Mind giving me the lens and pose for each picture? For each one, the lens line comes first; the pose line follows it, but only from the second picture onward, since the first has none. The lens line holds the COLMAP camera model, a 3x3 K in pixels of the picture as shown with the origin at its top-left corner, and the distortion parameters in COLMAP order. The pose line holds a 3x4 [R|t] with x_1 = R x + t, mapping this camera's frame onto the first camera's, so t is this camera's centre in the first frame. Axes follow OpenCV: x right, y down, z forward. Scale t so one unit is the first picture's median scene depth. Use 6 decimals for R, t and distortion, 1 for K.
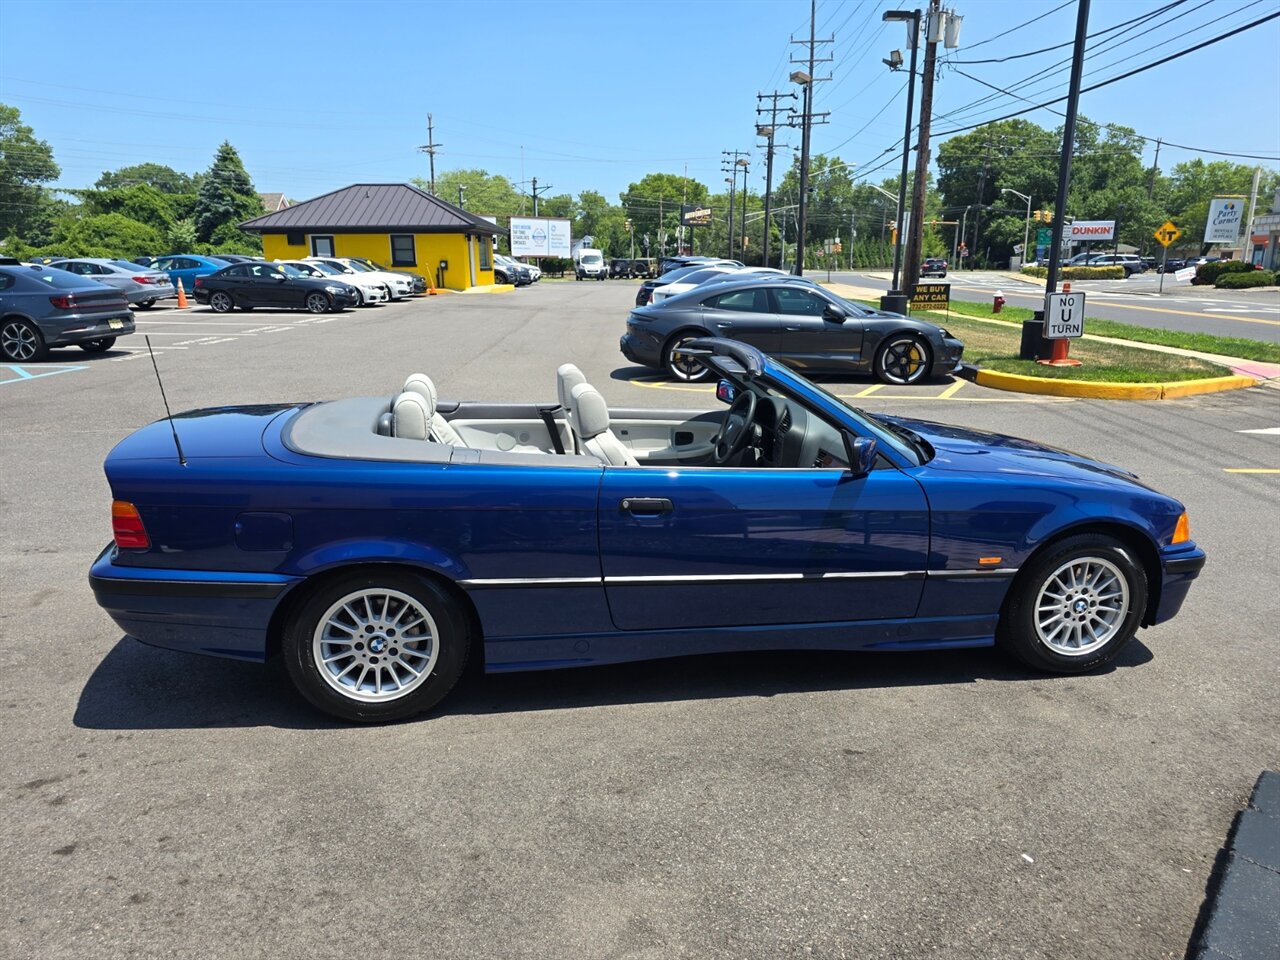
lens RADIAL K [[843.8, 0, 639.6], [0, 843.8, 500.3], [0, 0, 1]] dist [0.037737, -0.037072]
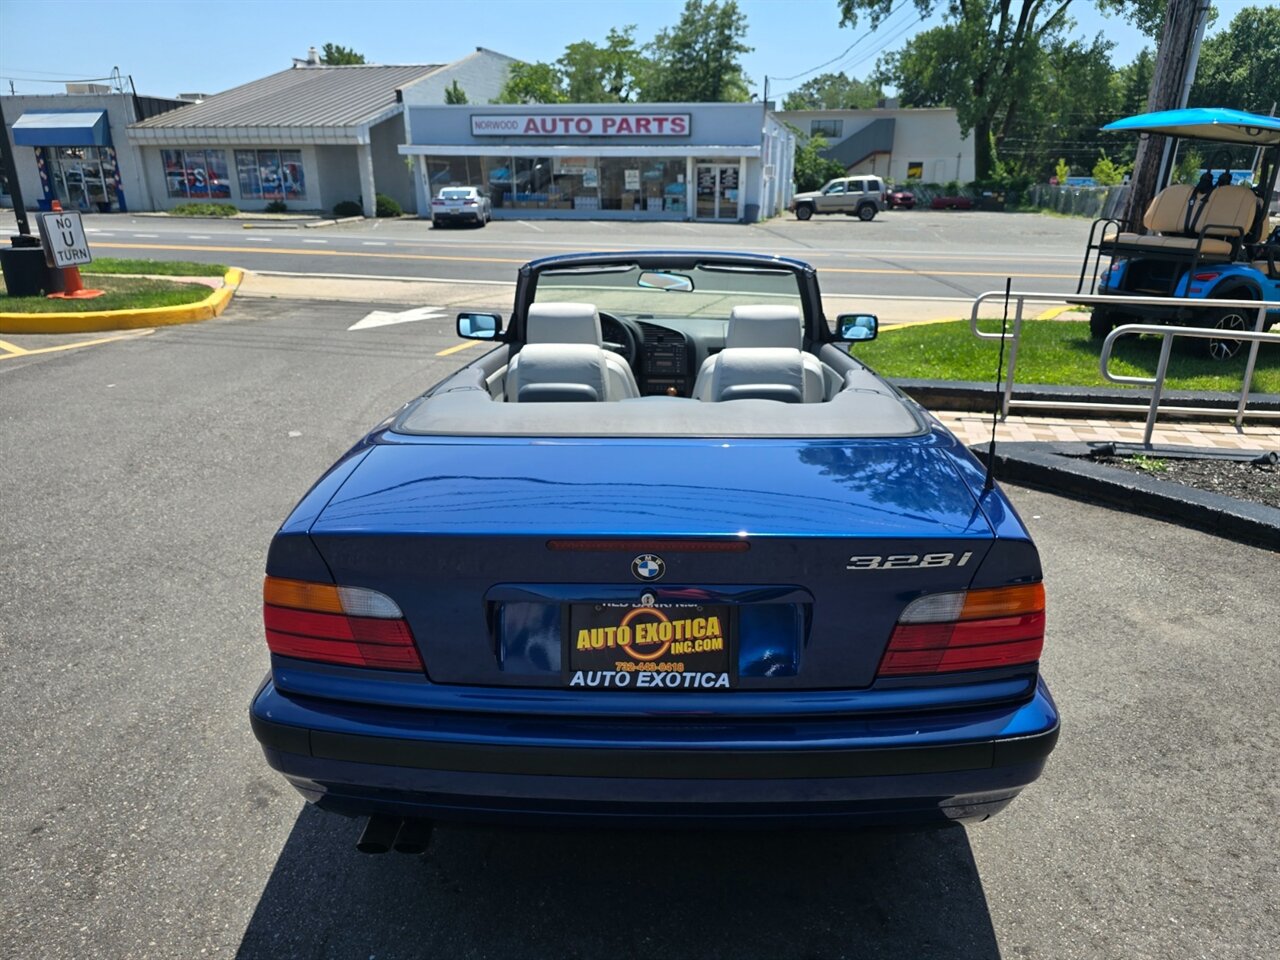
lens RADIAL K [[875.2, 0, 653.8], [0, 875.2, 483.2], [0, 0, 1]] dist [0.029991, -0.030945]
pose [[0.225476, -0.307125, 0.924573, -0.099364], [0.254472, 0.934632, 0.248409, -0.021999], [-0.940428, 0.179267, 0.288892, 0.088641]]
